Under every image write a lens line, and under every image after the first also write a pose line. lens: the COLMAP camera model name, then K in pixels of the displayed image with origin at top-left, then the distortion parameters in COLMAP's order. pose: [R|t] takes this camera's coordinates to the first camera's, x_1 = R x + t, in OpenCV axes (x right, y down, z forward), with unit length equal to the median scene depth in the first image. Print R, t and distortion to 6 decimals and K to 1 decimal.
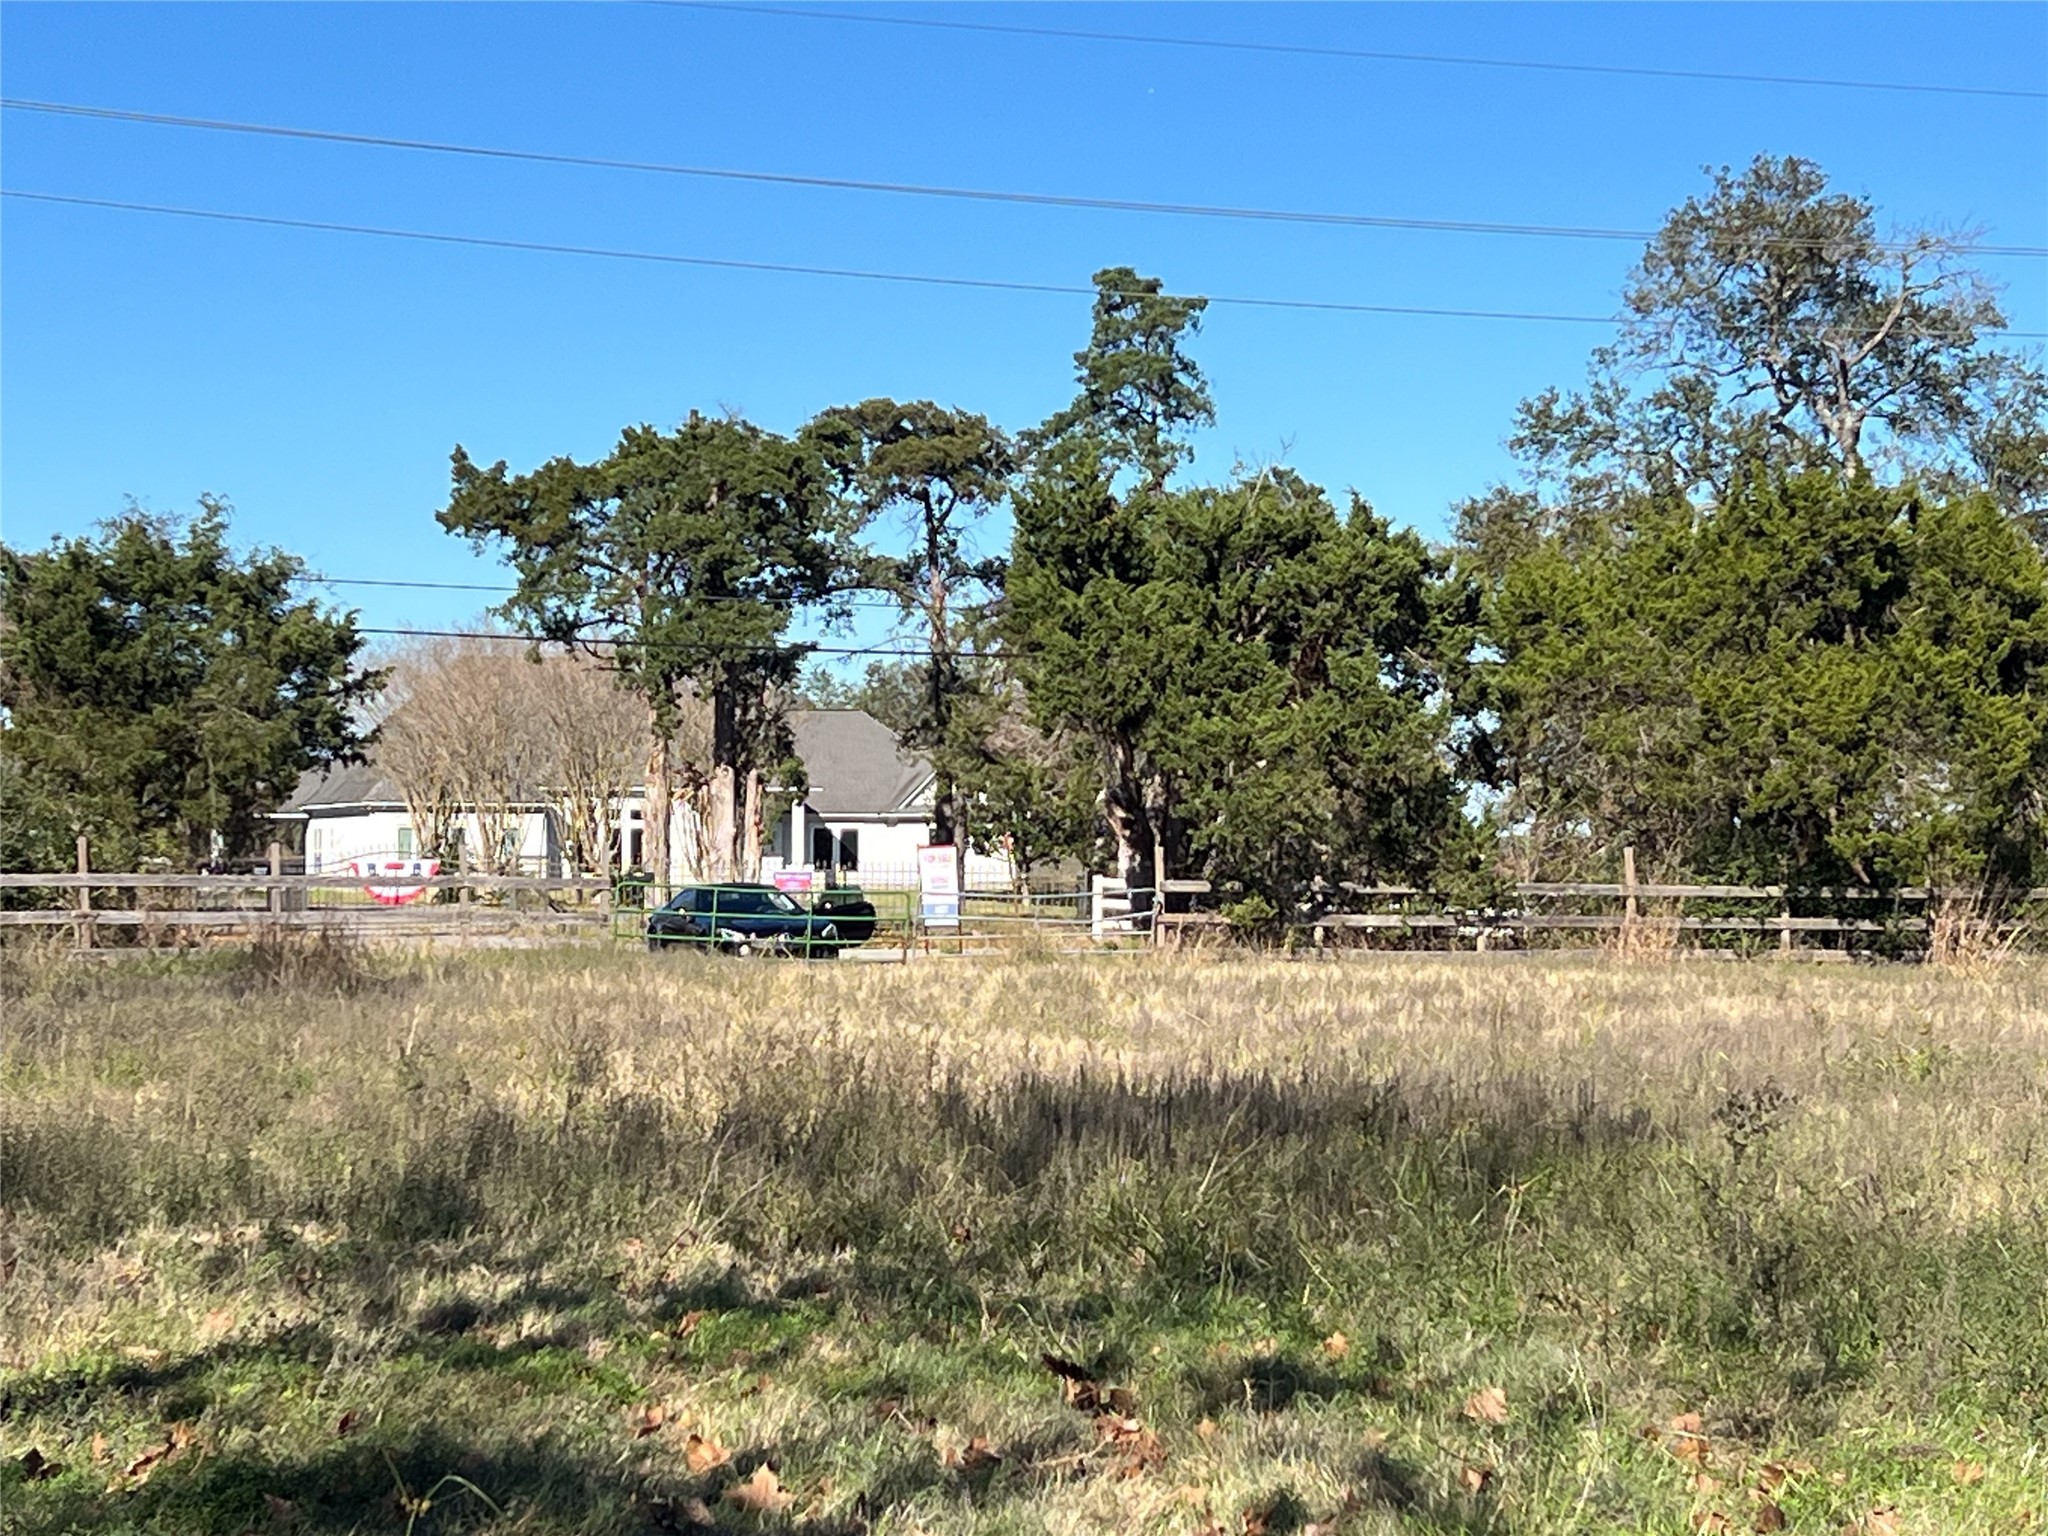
lens RADIAL K [[4478.5, 0, 1033.7], [0, 4478.5, 770.7], [0, 0, 1]] dist [0.275855, 0.000000]
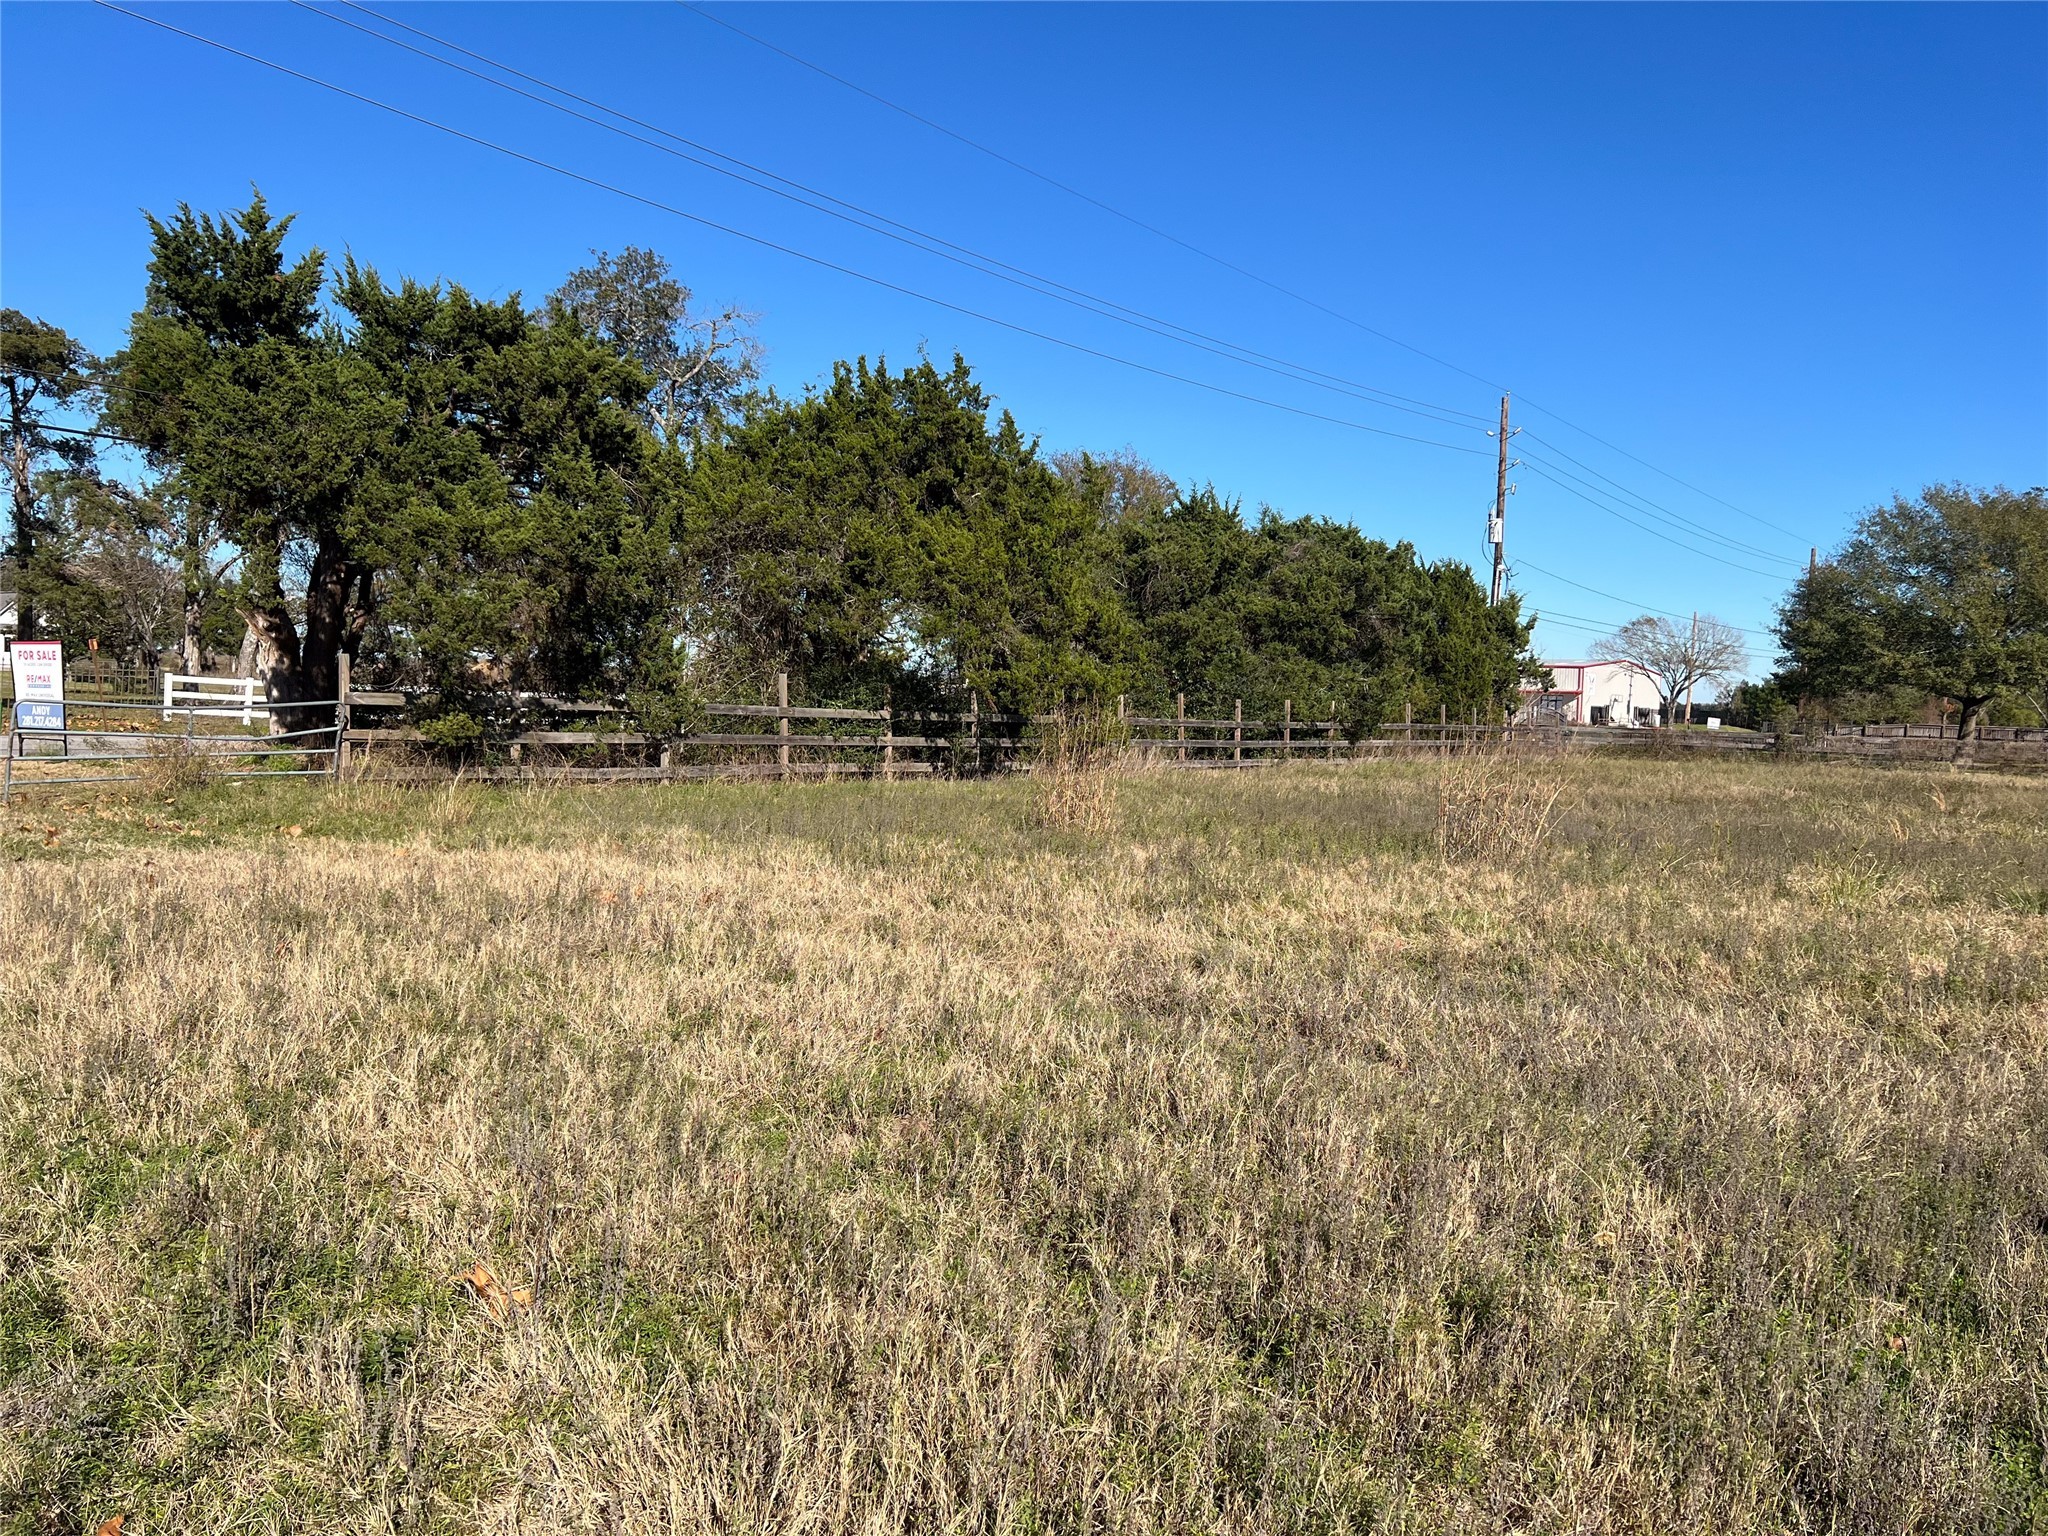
lens RADIAL K [[1559.6, 0, 1036.1], [0, 1559.6, 751.6], [0, 0, 1]] dist [0.043274, -0.026576]
pose [[0.848473, 0.011578, 0.529111, -0.019254], [-0.047385, 0.997407, 0.054160, 0.012441], [-0.527112, -0.071025, 0.846822, 0.633026]]
